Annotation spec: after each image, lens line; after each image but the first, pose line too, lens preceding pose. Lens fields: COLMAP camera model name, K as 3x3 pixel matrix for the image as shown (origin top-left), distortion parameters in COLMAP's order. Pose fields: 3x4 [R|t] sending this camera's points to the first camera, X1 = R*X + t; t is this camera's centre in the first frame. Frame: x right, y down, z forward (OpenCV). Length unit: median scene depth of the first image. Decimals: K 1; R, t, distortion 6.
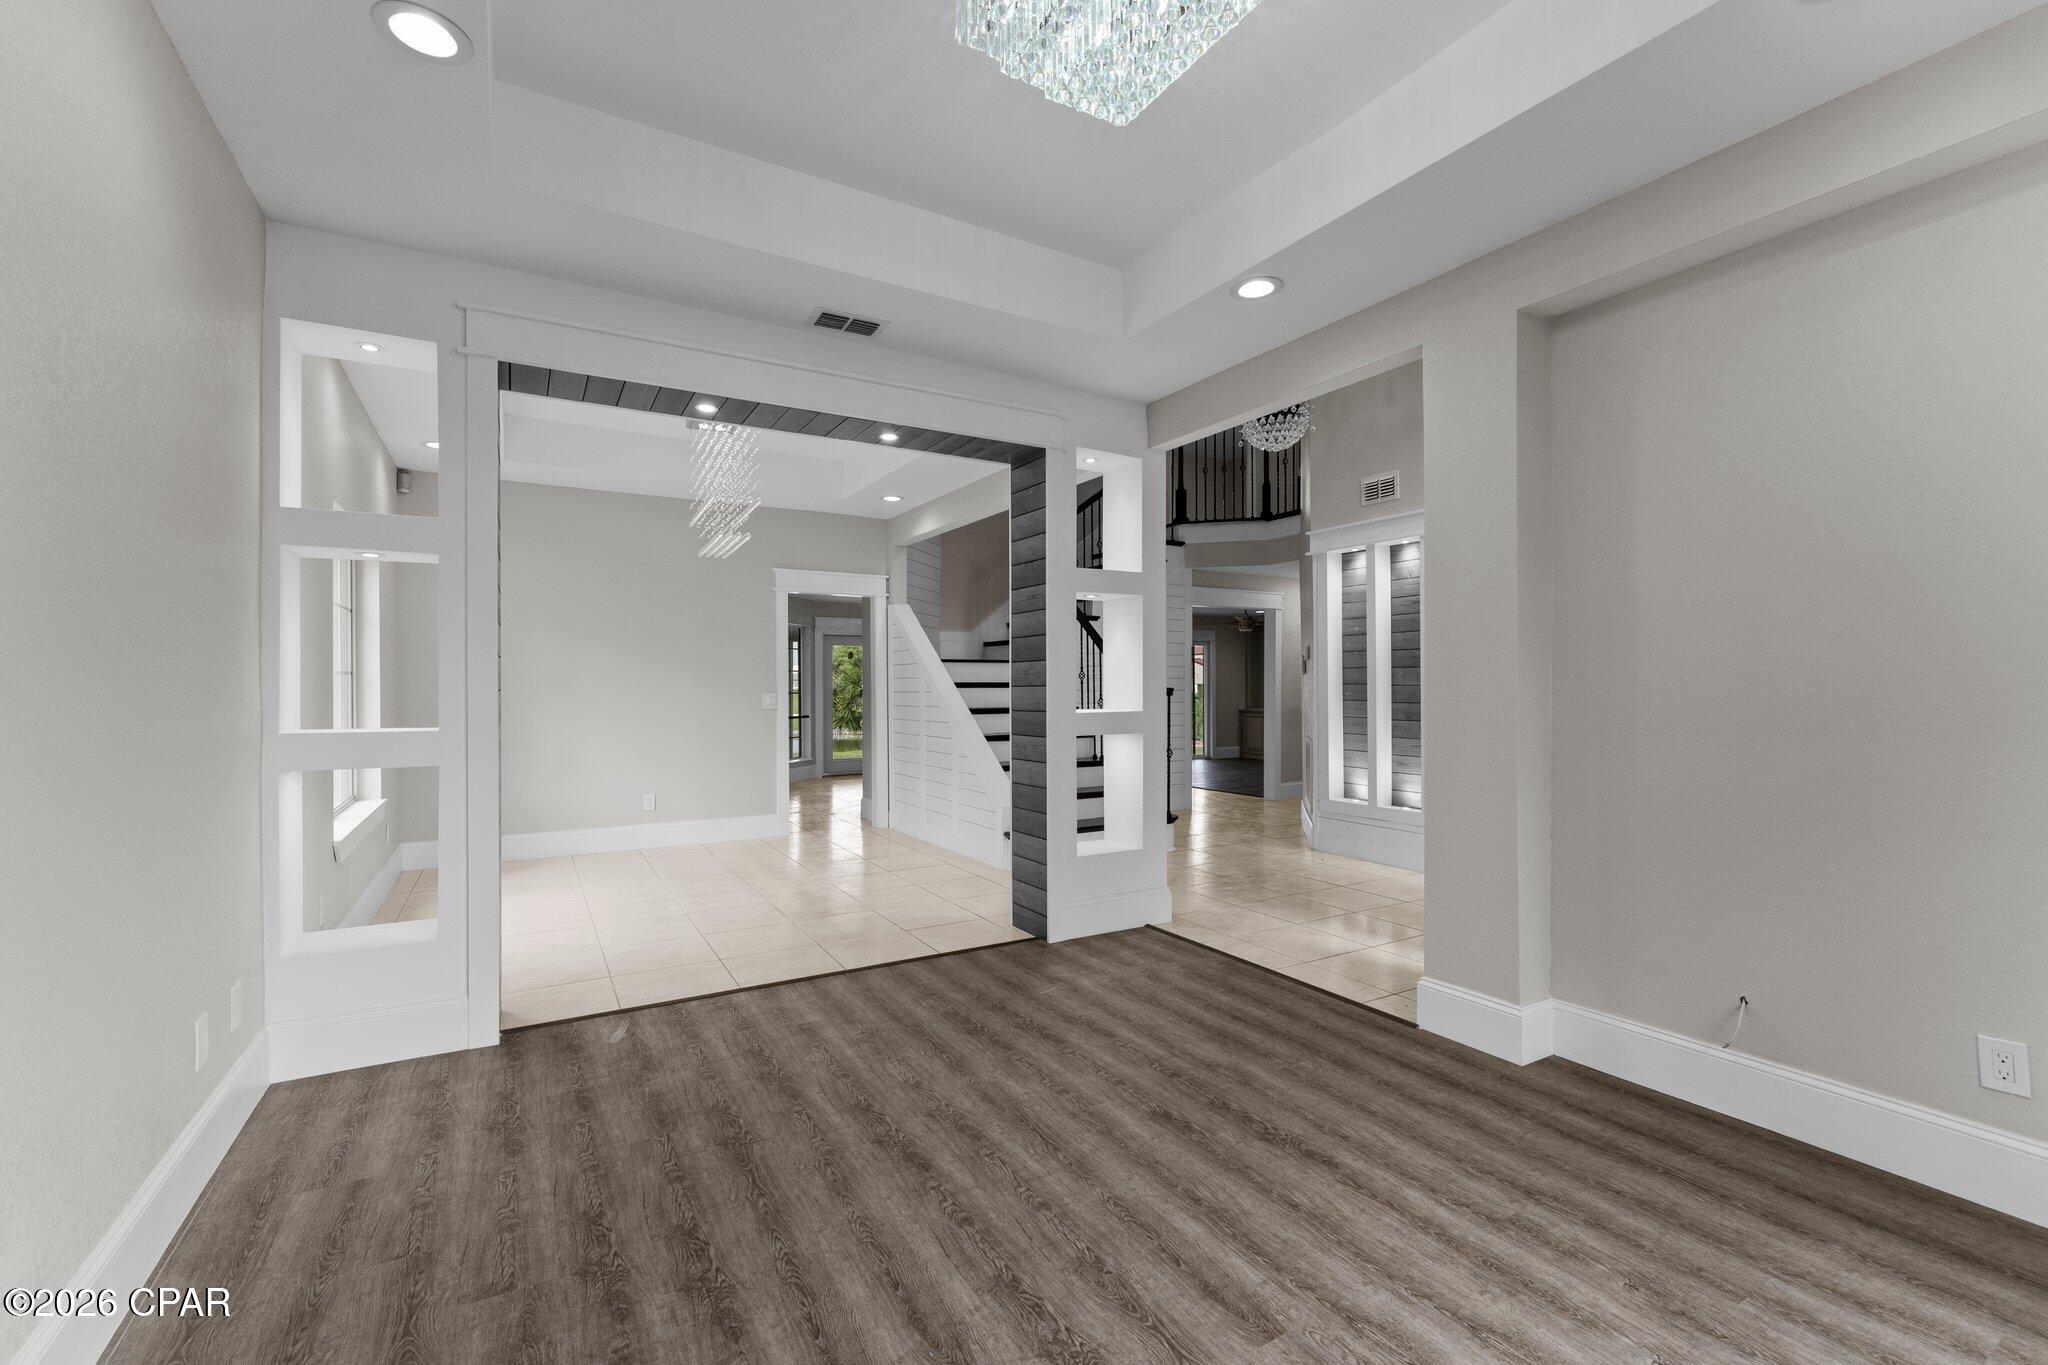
lens RADIAL K [[819.1, 0, 1002.3], [0, 819.1, 685.7], [0, 0, 1]] dist [0.001598, 0.000982]
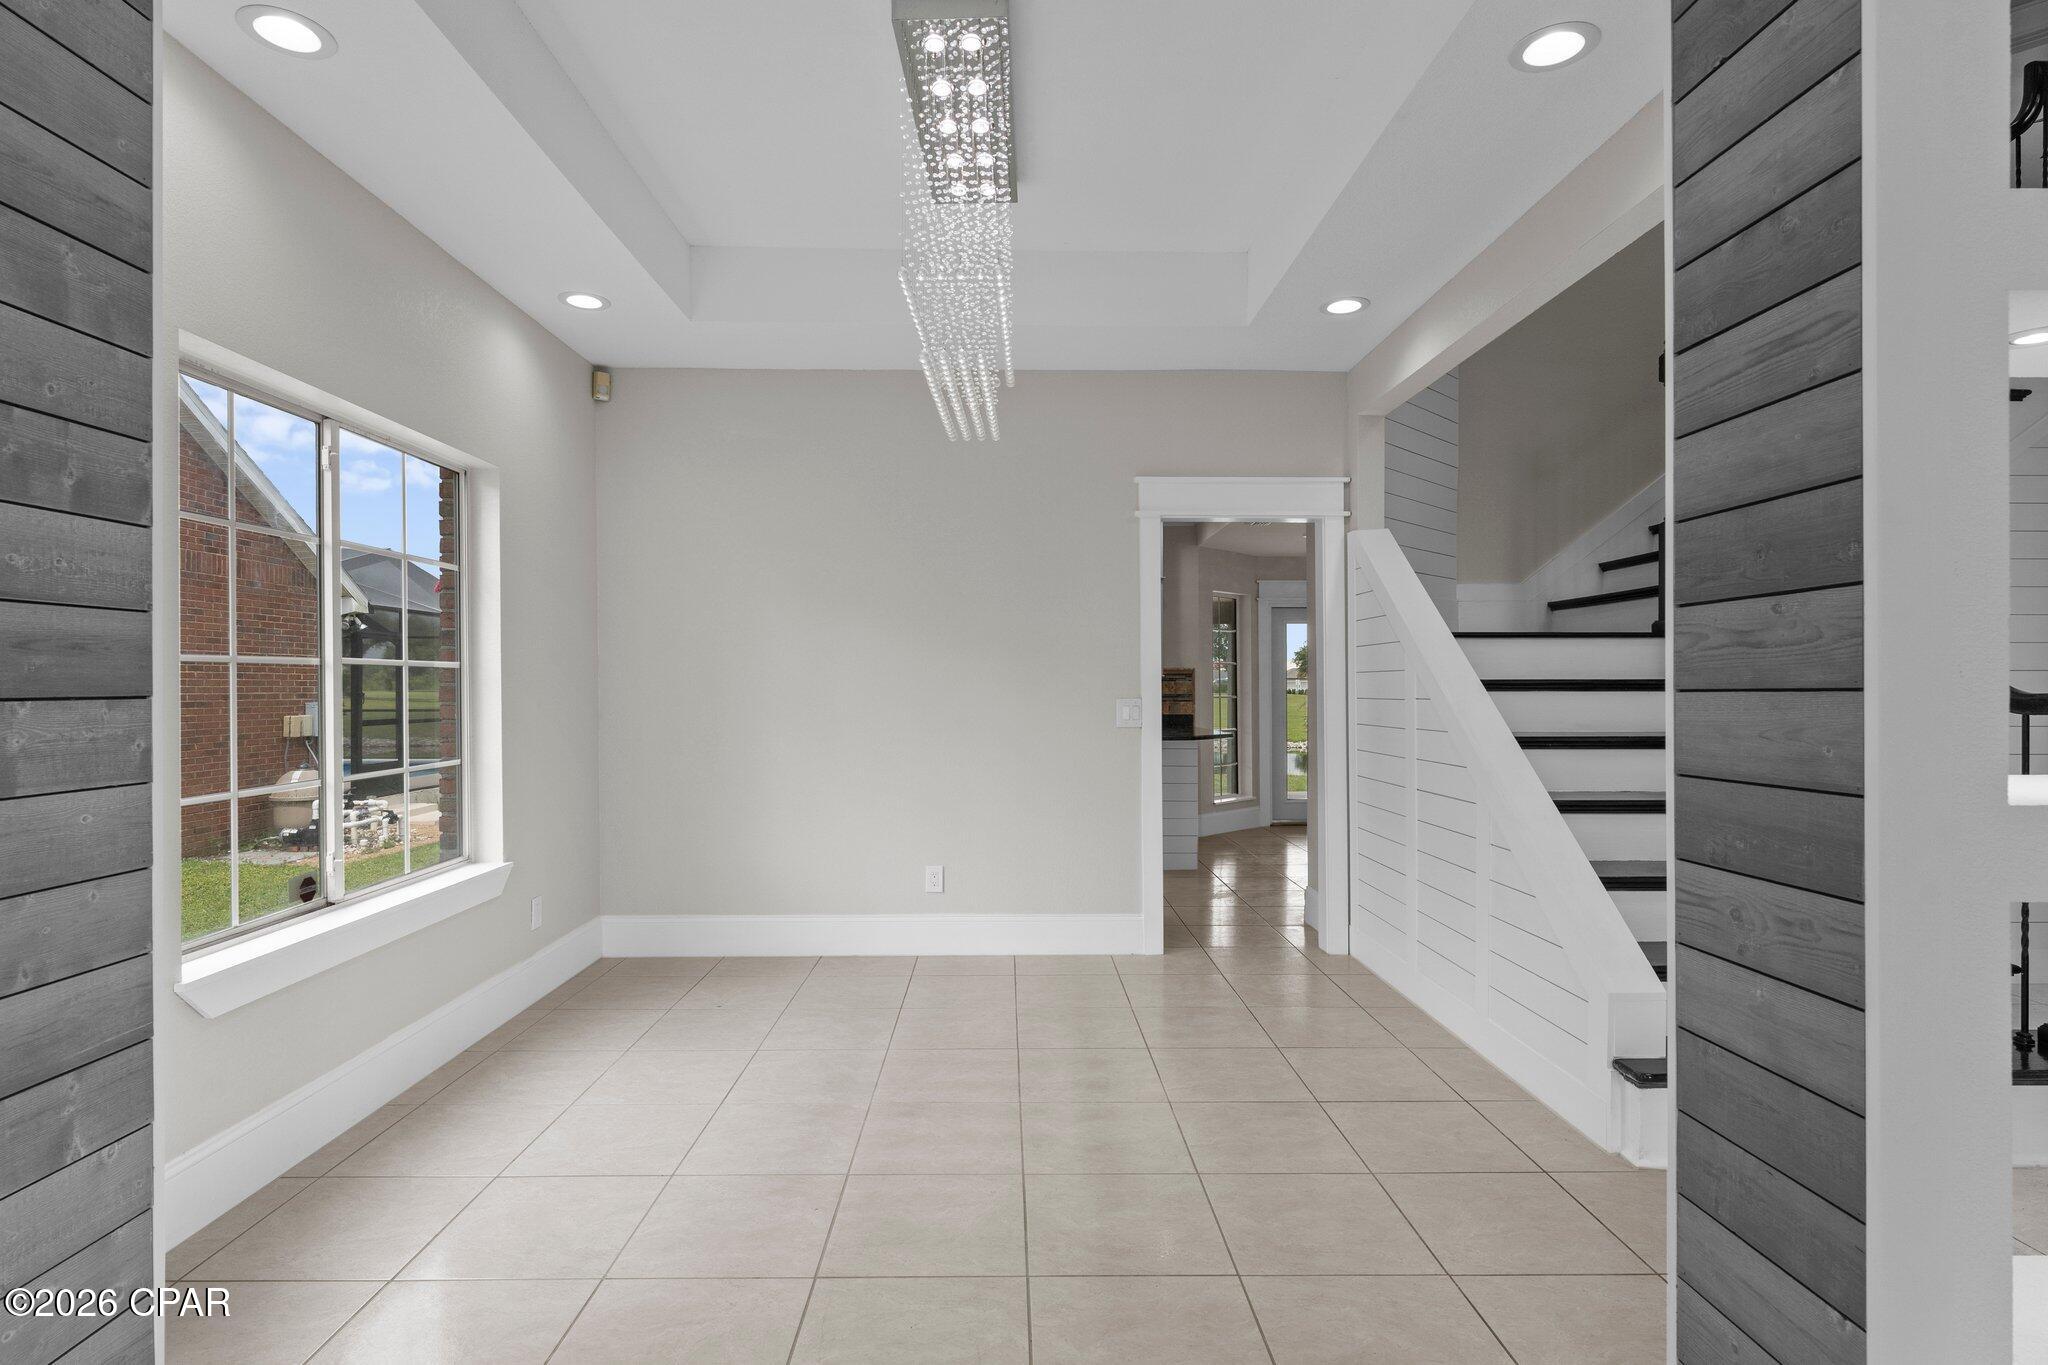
lens RADIAL K [[982.9, 0, 1051.3], [0, 982.9, 682.6], [0, 0, 1]] dist [0.000325, 0.000158]
pose [[0.885106, 0.001782, -0.465386, -0.012852], [-0.002245, 0.999997, -0.000441, -0.000844], [0.465384, 0.001435, 0.885108, 0.352833]]
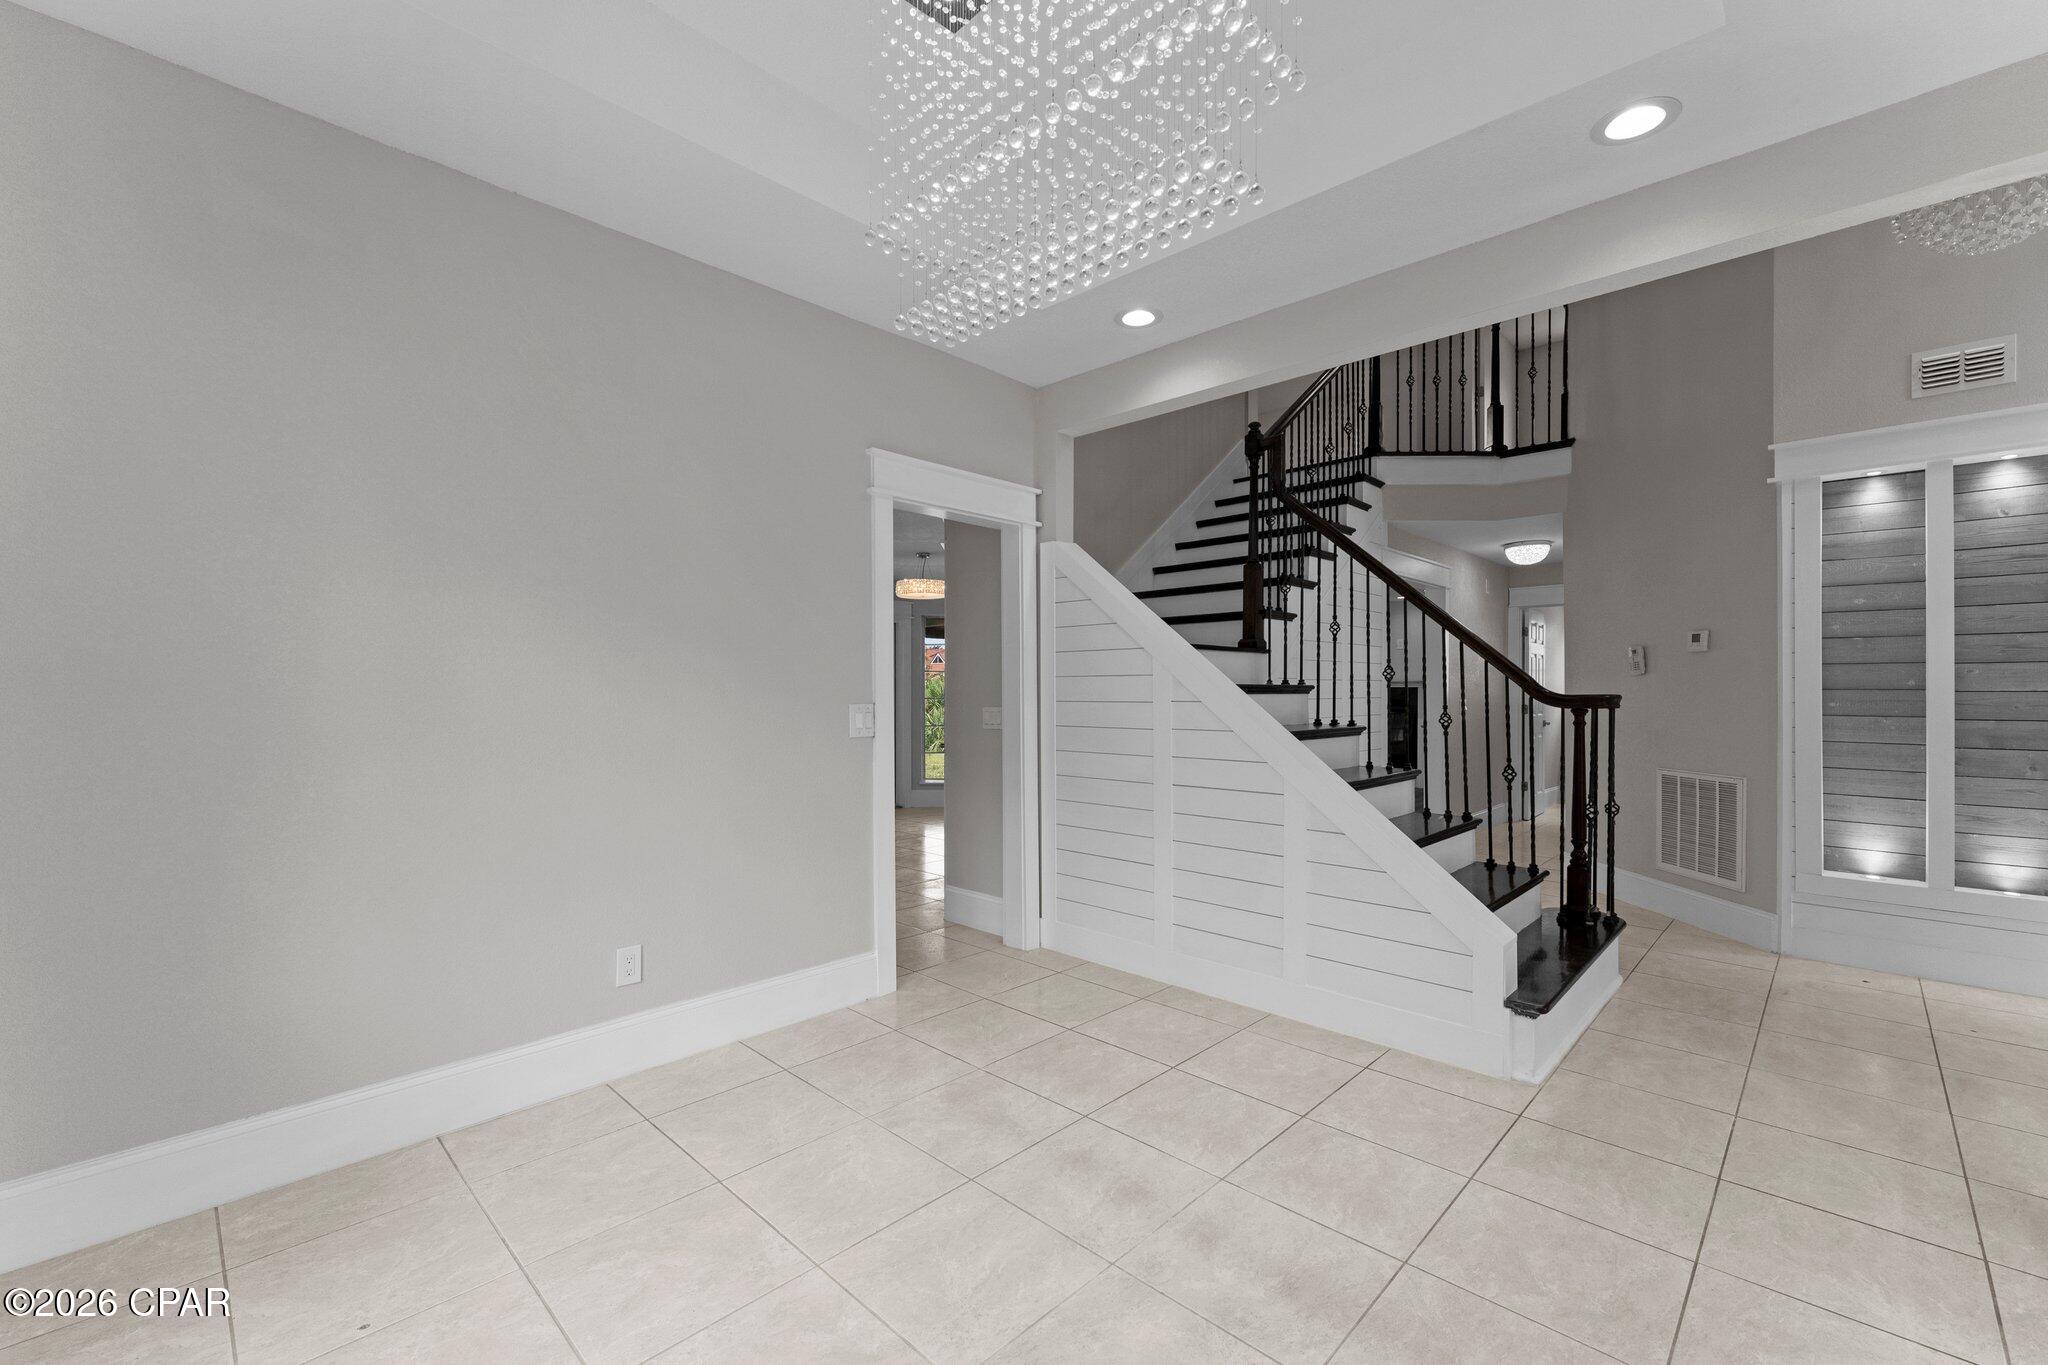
lens RADIAL K [[819.1, 0, 975.2], [0, 819.1, 688.9], [0, 0, 1]] dist [0.001598, 0.000982]
pose [[0.965375, 0.003739, 0.260840, -0.329090], [-0.003418, 0.999993, -0.001684, 0.001214], [-0.260844, 0.000734, 0.965381, 0.485286]]
